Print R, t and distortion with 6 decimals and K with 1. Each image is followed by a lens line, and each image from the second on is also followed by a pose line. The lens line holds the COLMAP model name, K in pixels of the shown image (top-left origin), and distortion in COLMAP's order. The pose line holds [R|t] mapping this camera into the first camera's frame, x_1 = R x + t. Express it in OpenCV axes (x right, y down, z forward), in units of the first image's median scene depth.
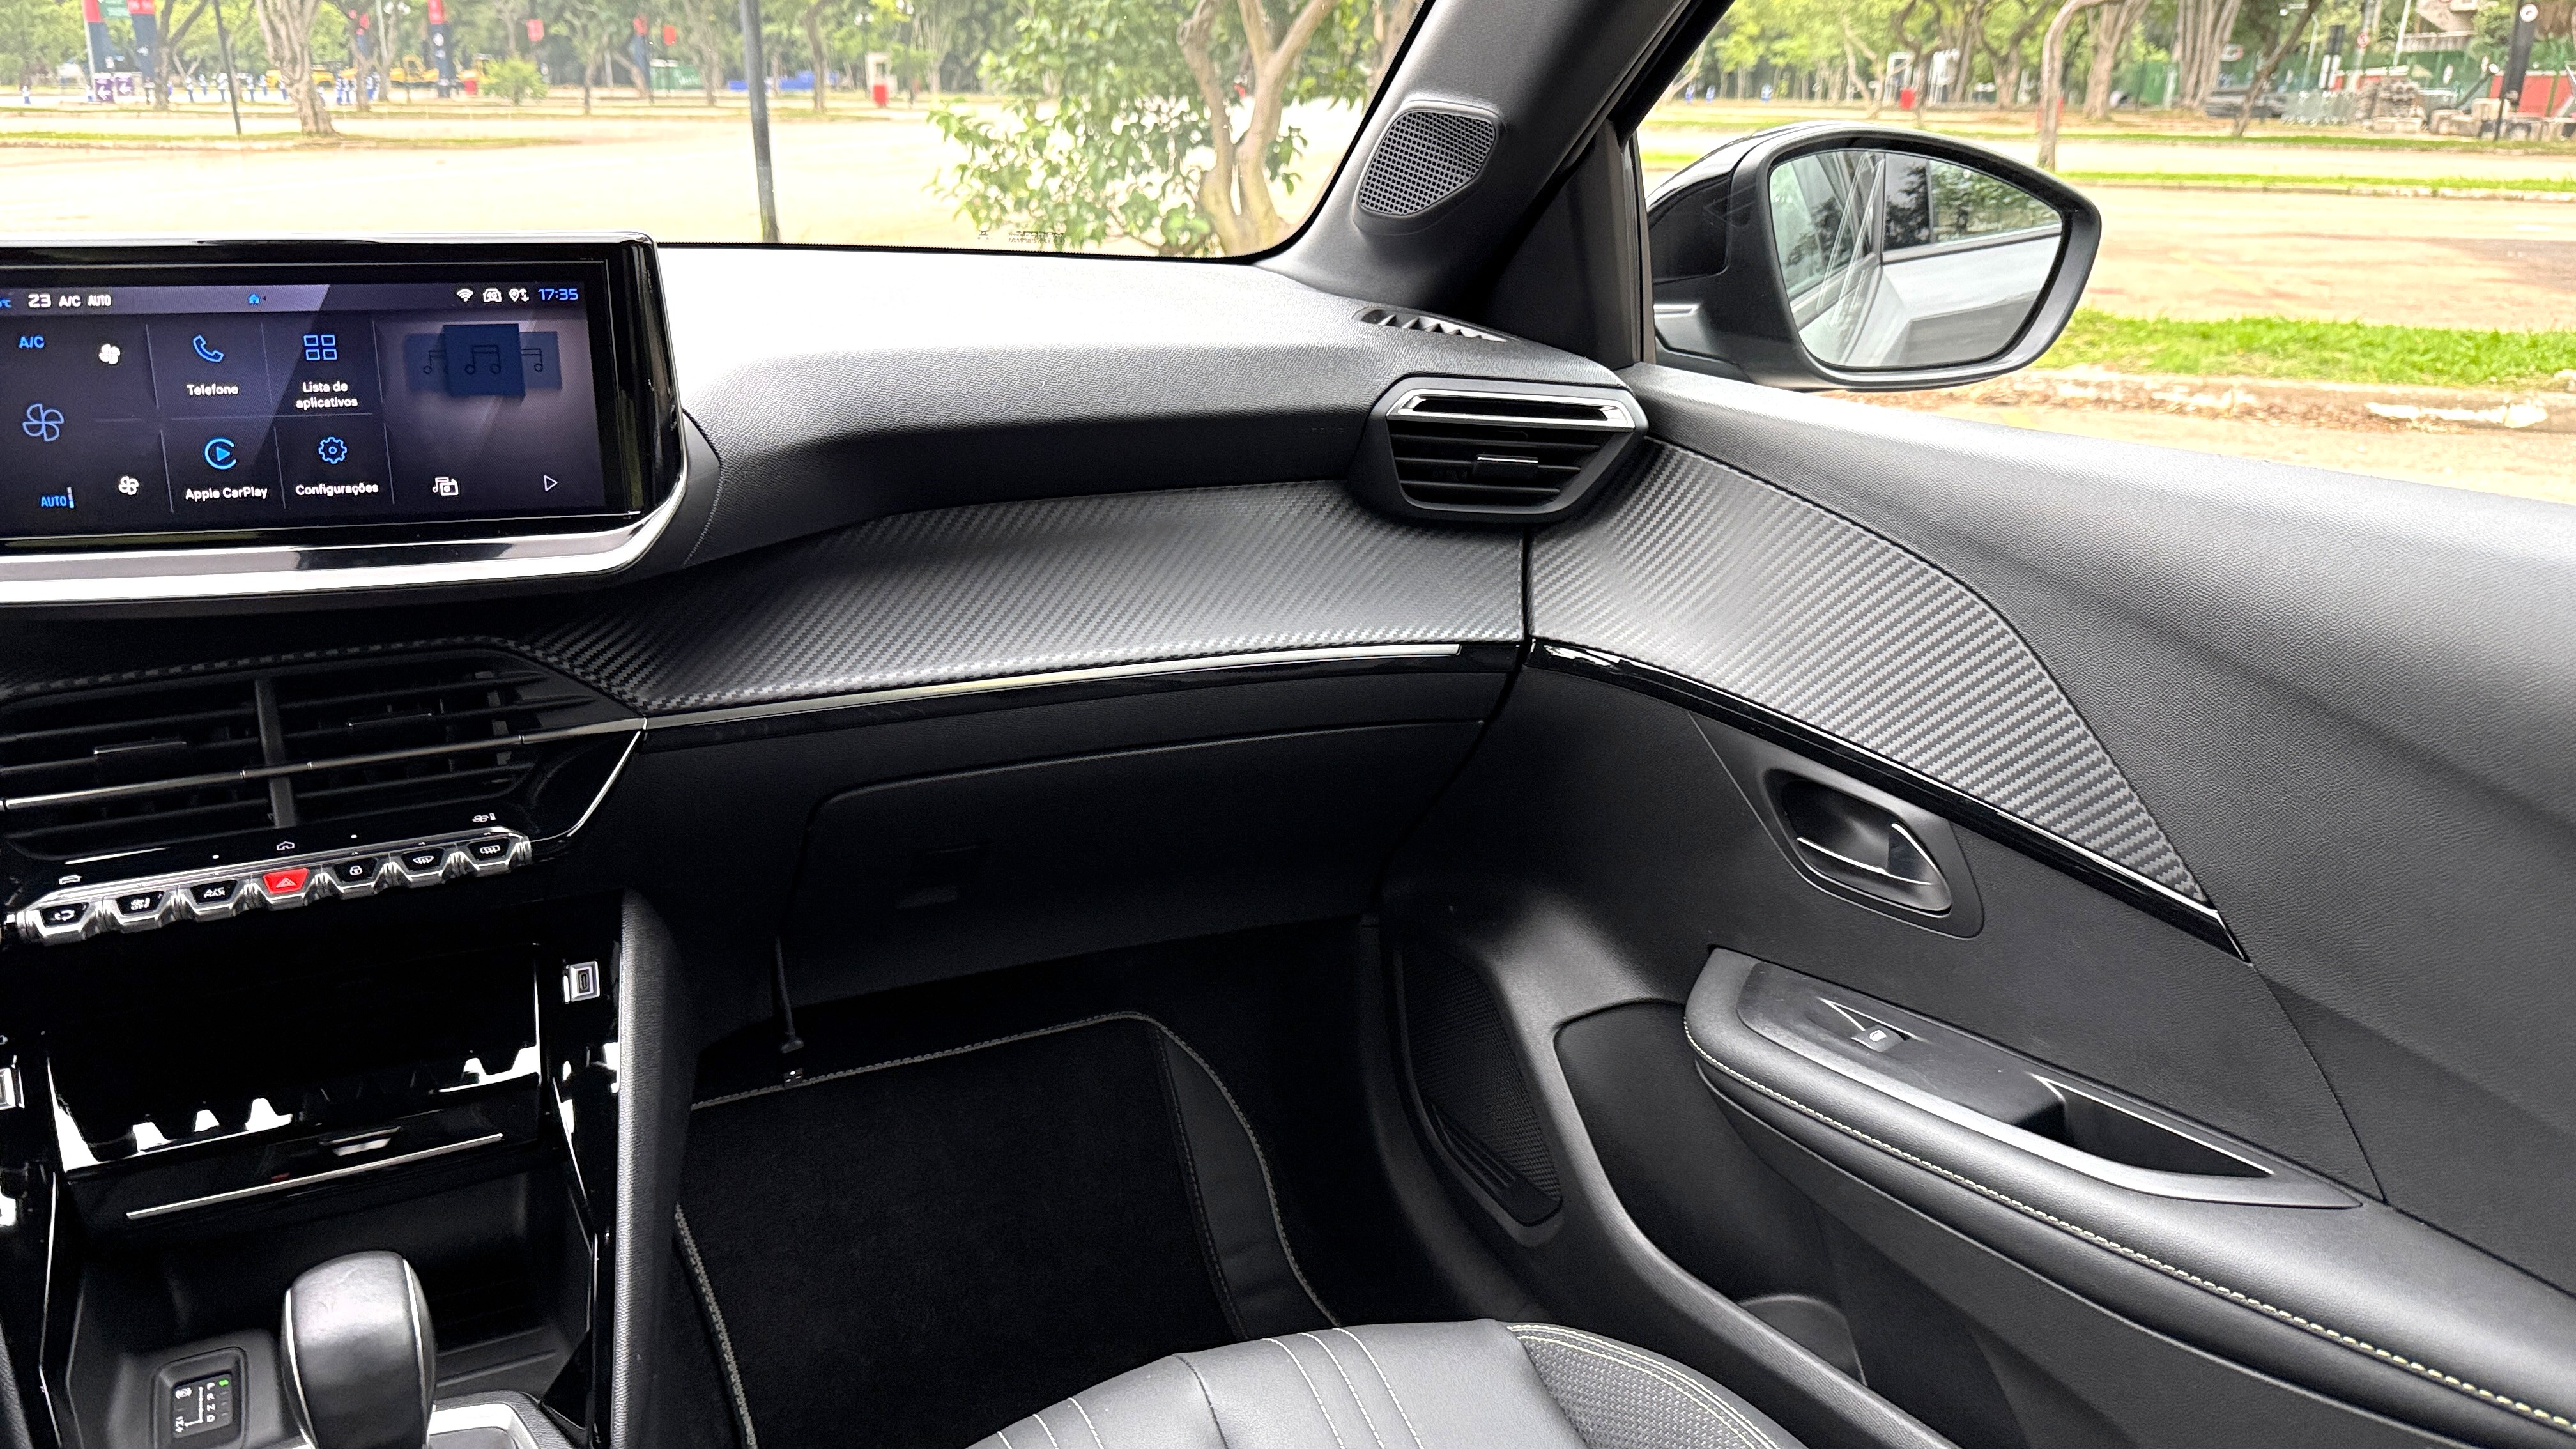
lens RADIAL K [[1796.9, 0, 1288.0], [0, 1796.9, 724.5], [0, 0, 1]] dist [-0.009722, -0.005774]
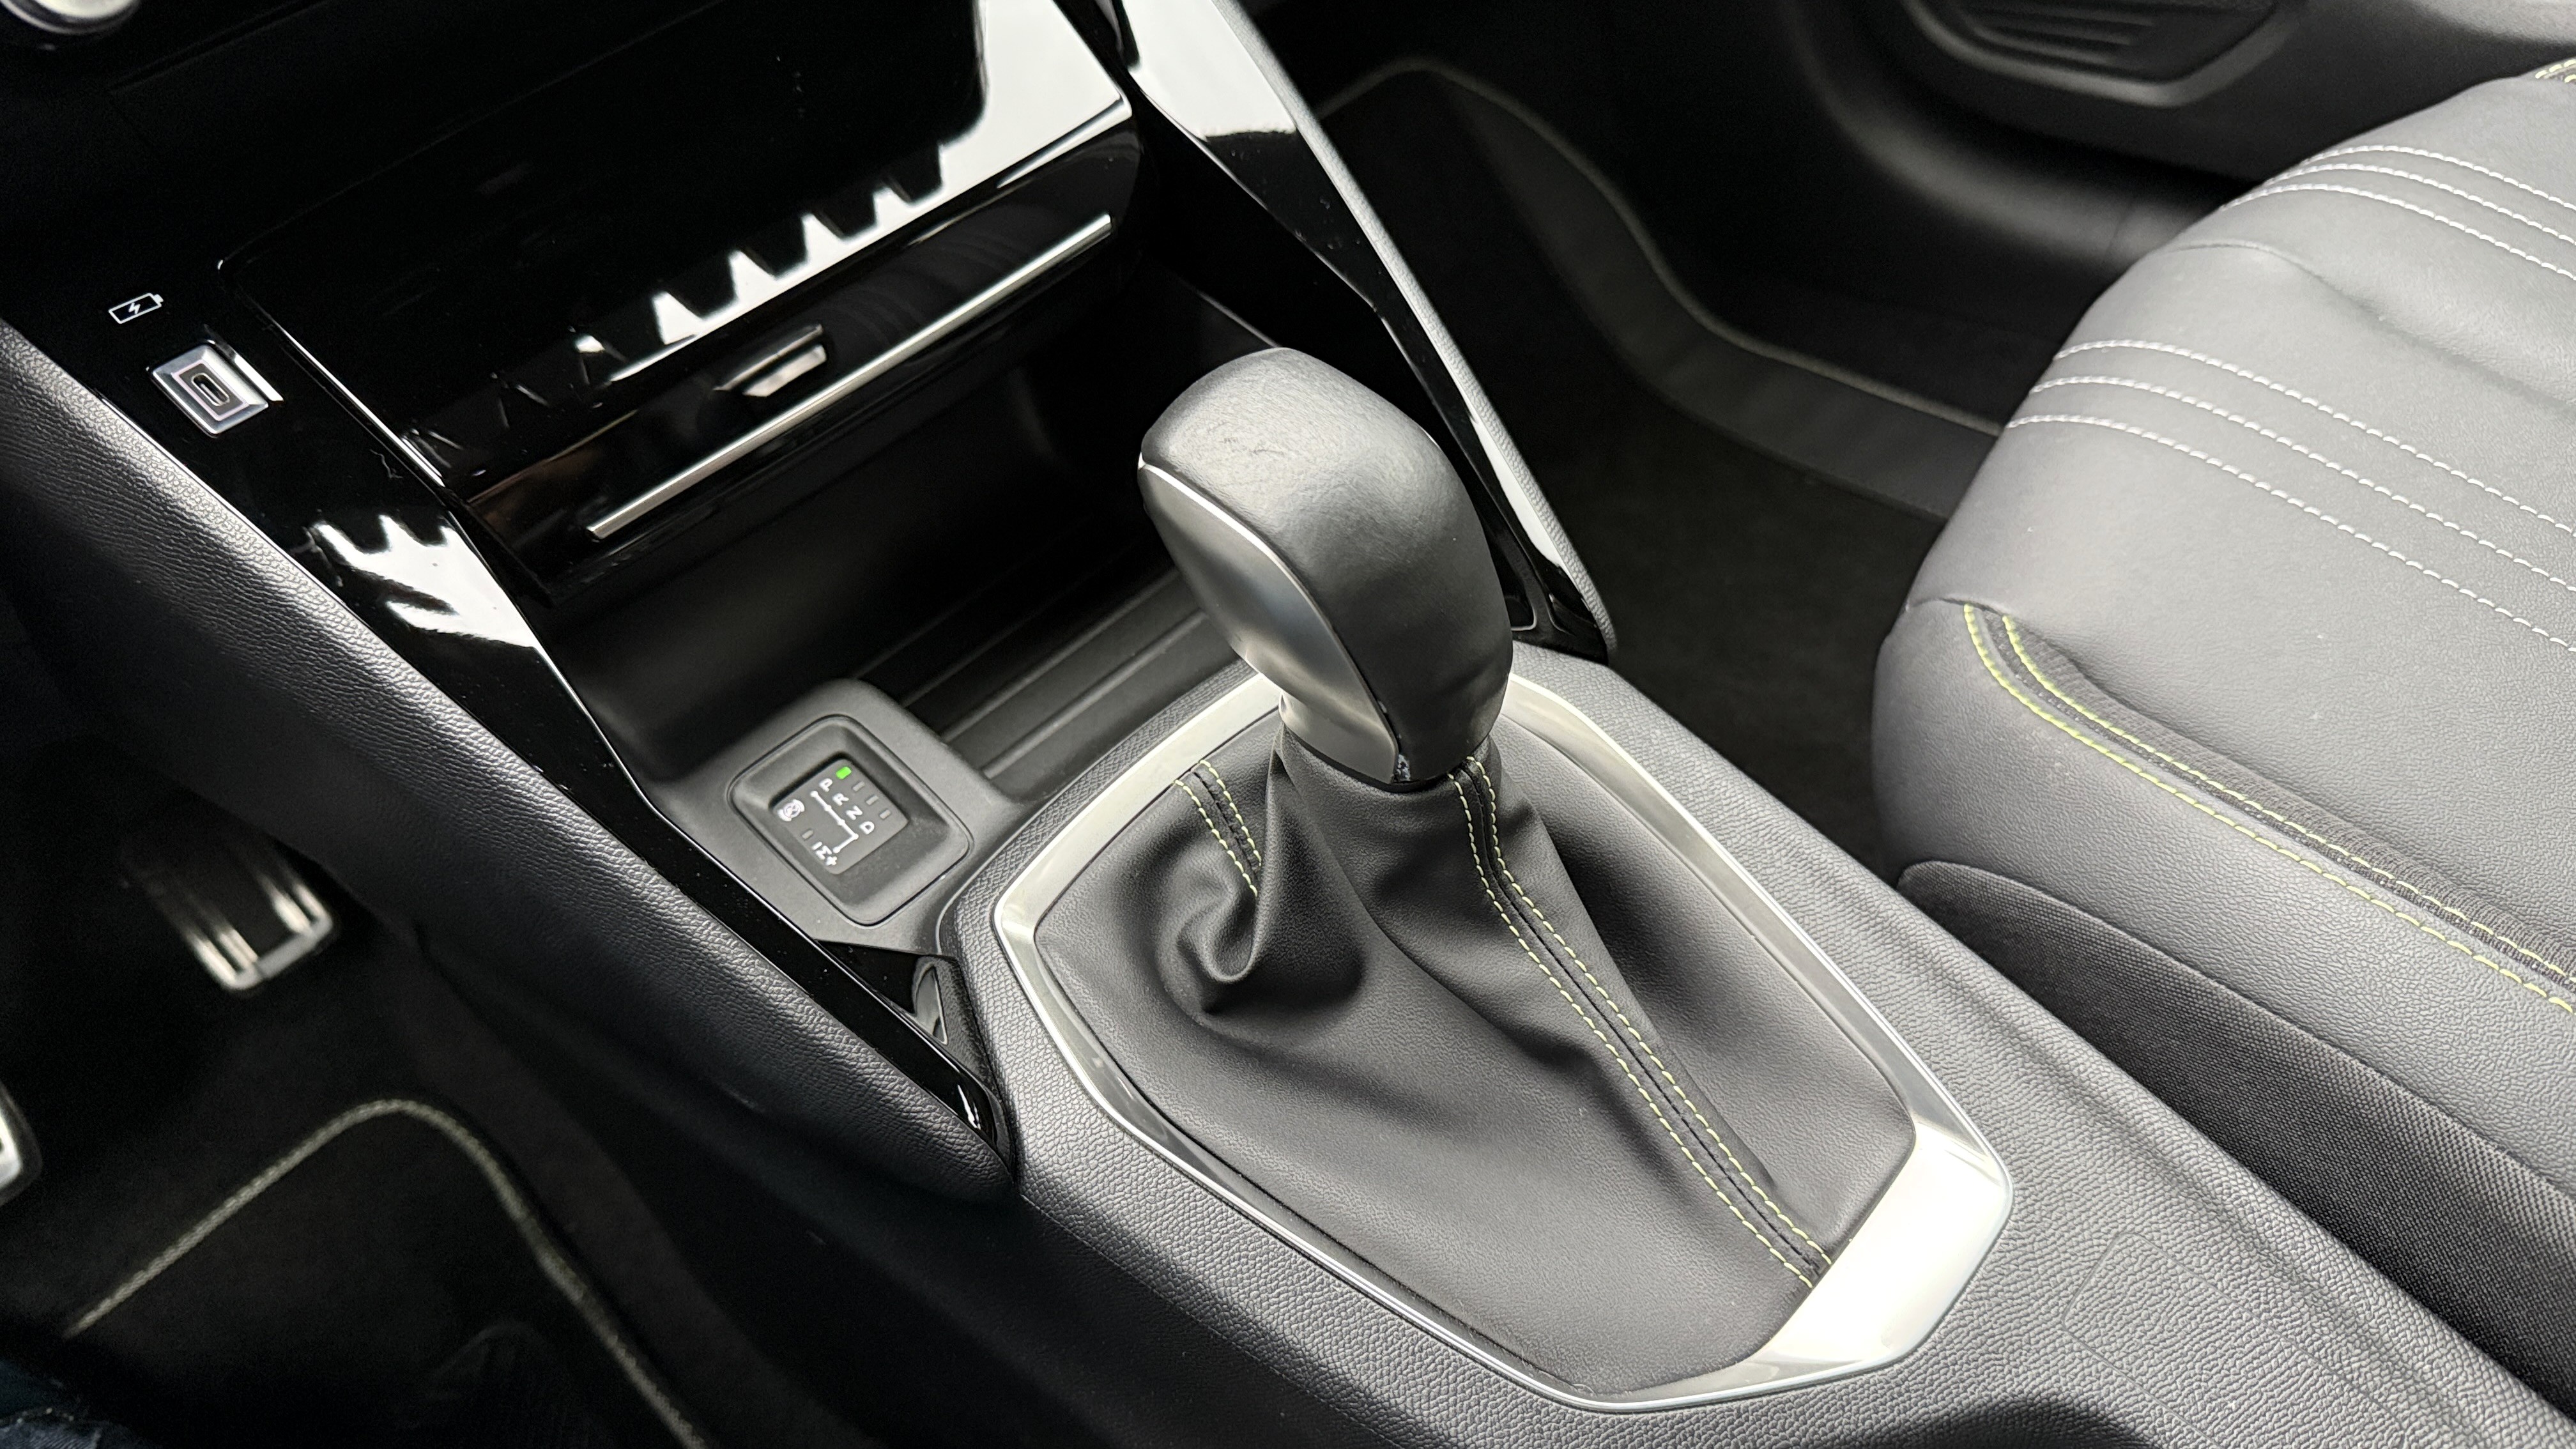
lens RADIAL K [[1796.9, 0, 1288.0], [0, 1796.9, 724.5], [0, 0, 1]] dist [-0.009722, -0.005774]
pose [[0.930331, -0.345981, 0.121578, -0.527451], [0.275232, 0.877834, 0.391989, 0.169335], [-0.242346, -0.331218, 0.911901, 0.448176]]
